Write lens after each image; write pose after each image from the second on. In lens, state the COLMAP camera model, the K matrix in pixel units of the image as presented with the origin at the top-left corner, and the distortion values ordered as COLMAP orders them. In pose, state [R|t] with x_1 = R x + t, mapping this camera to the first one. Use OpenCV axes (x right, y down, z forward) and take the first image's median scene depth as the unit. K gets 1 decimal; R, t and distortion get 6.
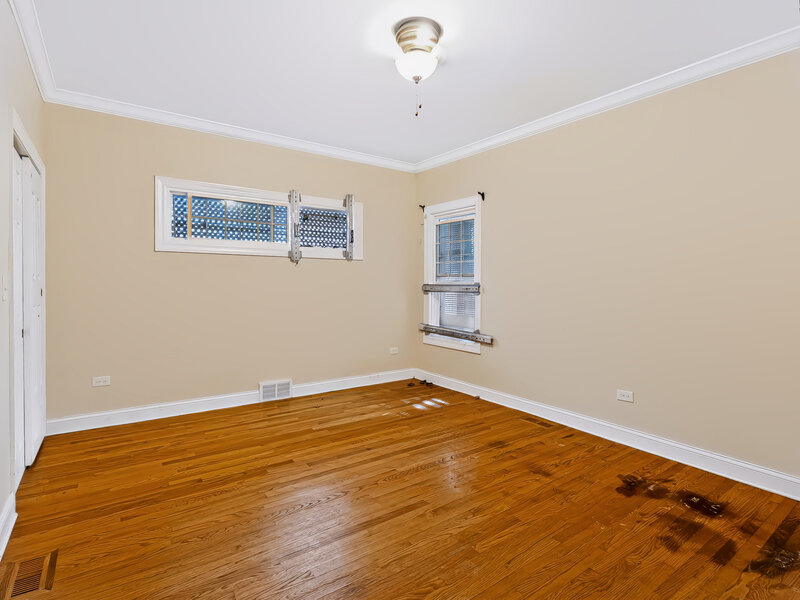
lens RADIAL K [[410.6, 0, 397.4], [0, 410.6, 294.4], [0, 0, 1]] dist [-0.010690, 0.000597]
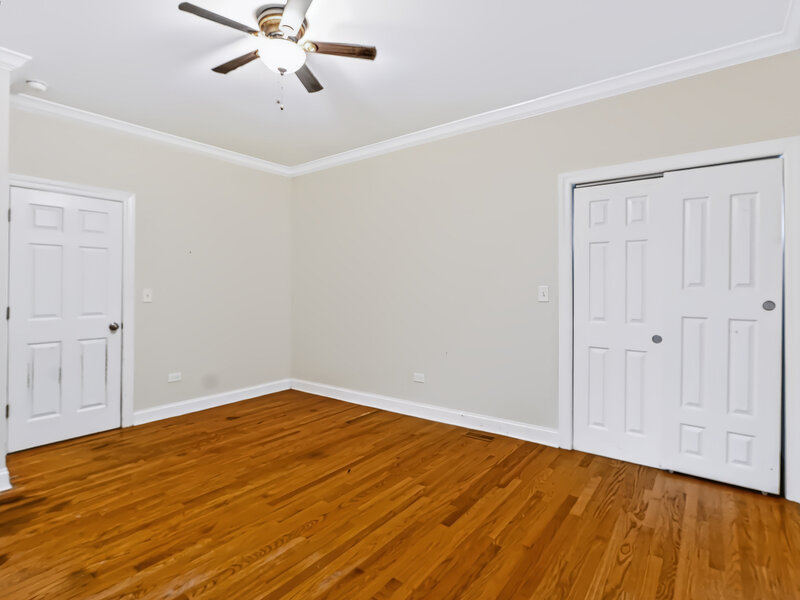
lens RADIAL K [[410.6, 0, 397.4], [0, 410.6, 294.4], [0, 0, 1]] dist [-0.010690, 0.000597]
pose [[-0.953971, -0.007486, -0.299806, 0.068412], [-0.019894, 0.999066, 0.038354, -0.056180], [0.299238, 0.042553, -0.953229, 1.840560]]
